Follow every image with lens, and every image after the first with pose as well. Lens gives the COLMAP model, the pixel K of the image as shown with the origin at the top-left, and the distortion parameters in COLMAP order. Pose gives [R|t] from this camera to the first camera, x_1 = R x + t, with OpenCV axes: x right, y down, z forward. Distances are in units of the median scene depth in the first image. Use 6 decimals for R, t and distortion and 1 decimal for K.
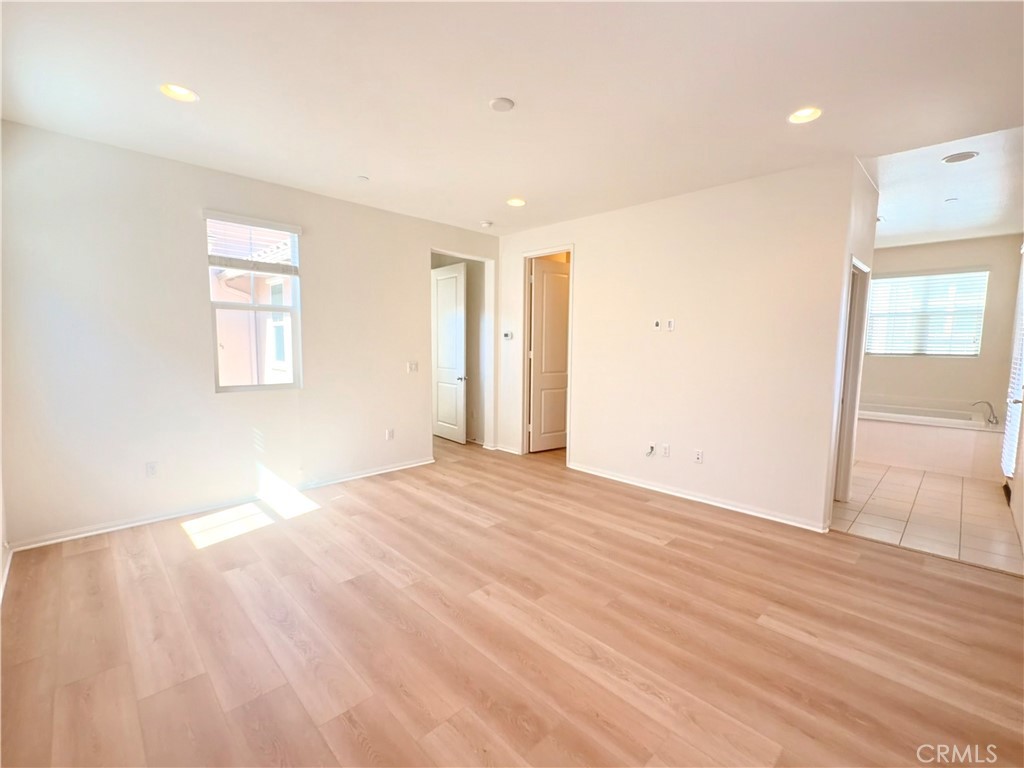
lens RADIAL K [[448.1, 0, 511.1], [0, 448.1, 384.2], [0, 0, 1]] dist [0.000454, -0.000715]
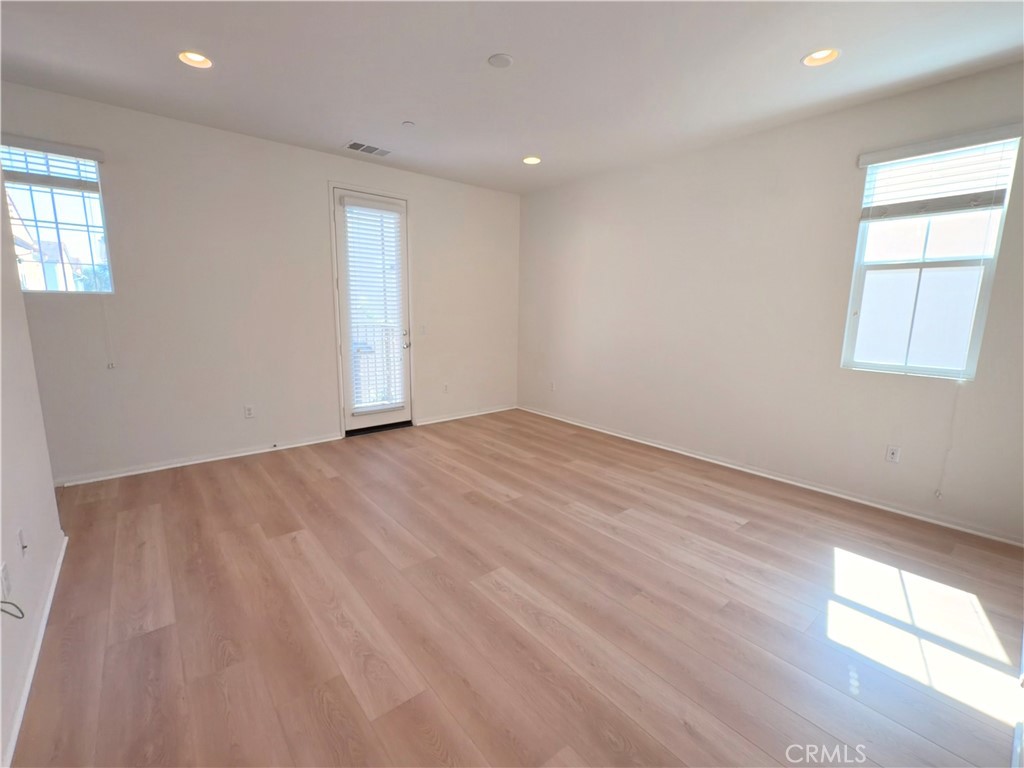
lens RADIAL K [[448.1, 0, 512.7], [0, 448.1, 384.5], [0, 0, 1]] dist [0.000454, -0.000715]
pose [[-0.996623, -0.040033, 0.071687, -0.131138], [-0.019932, 0.964929, 0.261753, -0.167287], [-0.079652, 0.259441, -0.962469, 1.935000]]
